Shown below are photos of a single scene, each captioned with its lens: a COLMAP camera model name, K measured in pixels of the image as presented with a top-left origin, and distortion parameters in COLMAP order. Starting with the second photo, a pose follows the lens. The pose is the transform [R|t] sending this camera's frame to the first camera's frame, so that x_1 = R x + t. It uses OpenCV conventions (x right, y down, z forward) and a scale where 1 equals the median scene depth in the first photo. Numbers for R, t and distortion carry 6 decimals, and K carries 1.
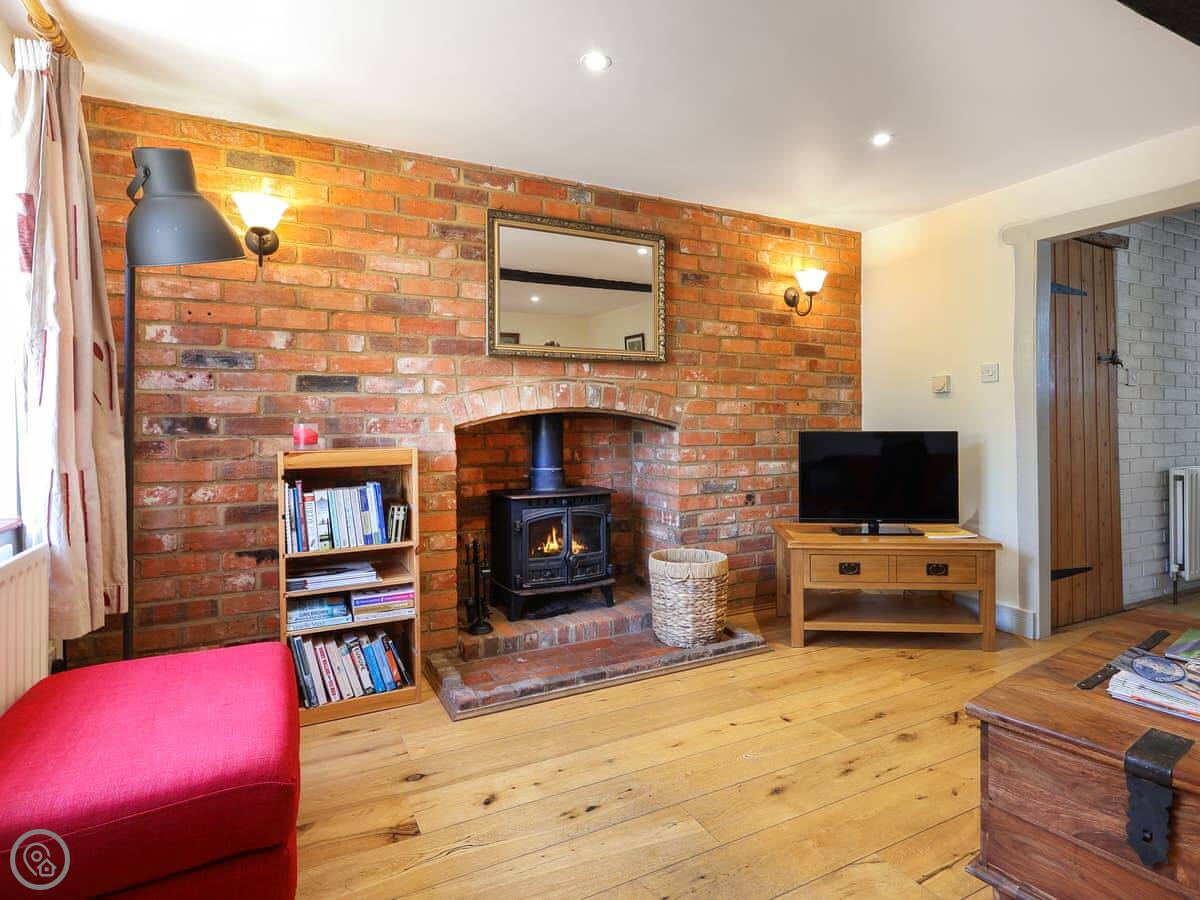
lens RADIAL K [[699.5, 0, 595.8], [0, 699.5, 428.8], [0, 0, 1]] dist [-0.001915, 0.000126]
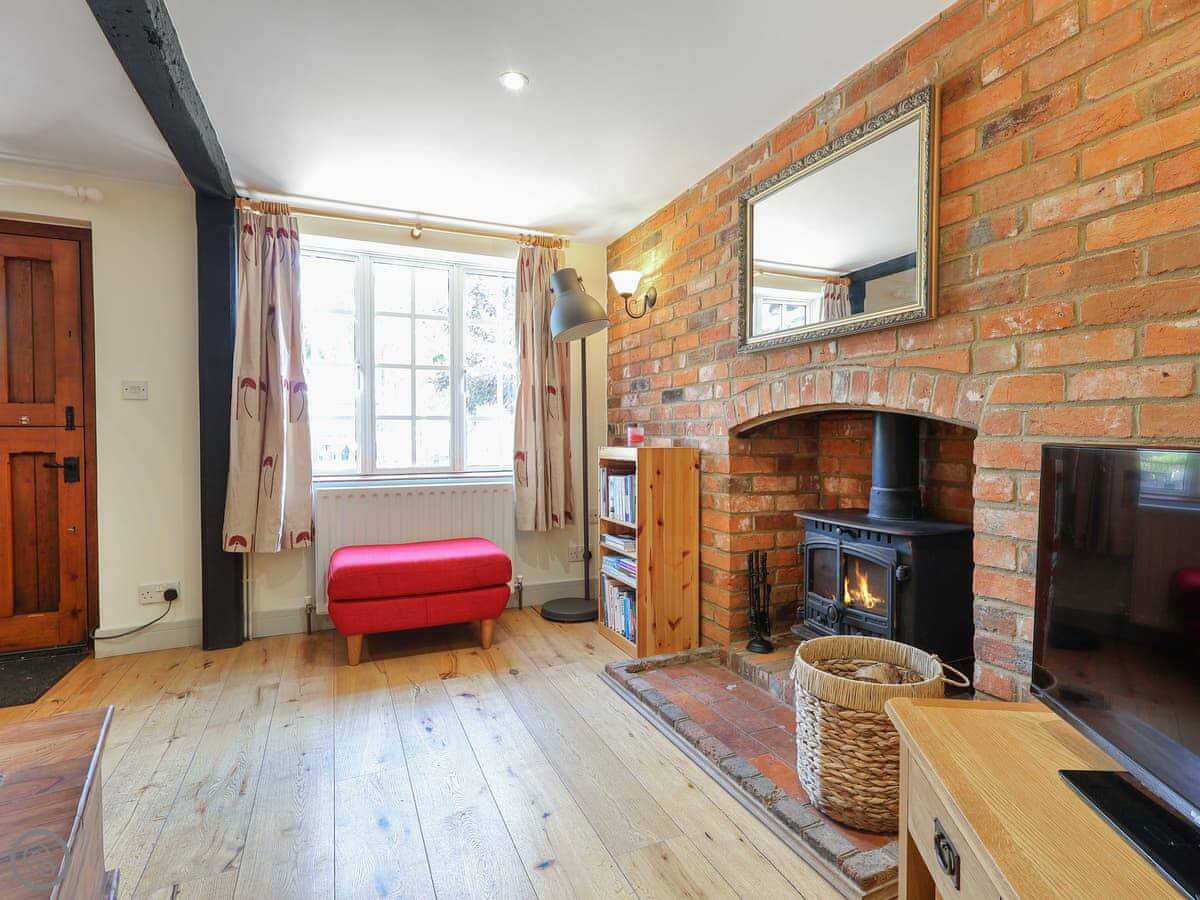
lens RADIAL K [[621.1, 0, 625.1], [0, 621.1, 449.5], [0, 0, 1]] dist [-0.001870, 0.001095]
pose [[-0.051072, 0.031791, -0.998189, 0.652148], [-0.005644, 0.999468, 0.032120, -0.002644], [0.998679, 0.007274, -0.050865, 0.845063]]
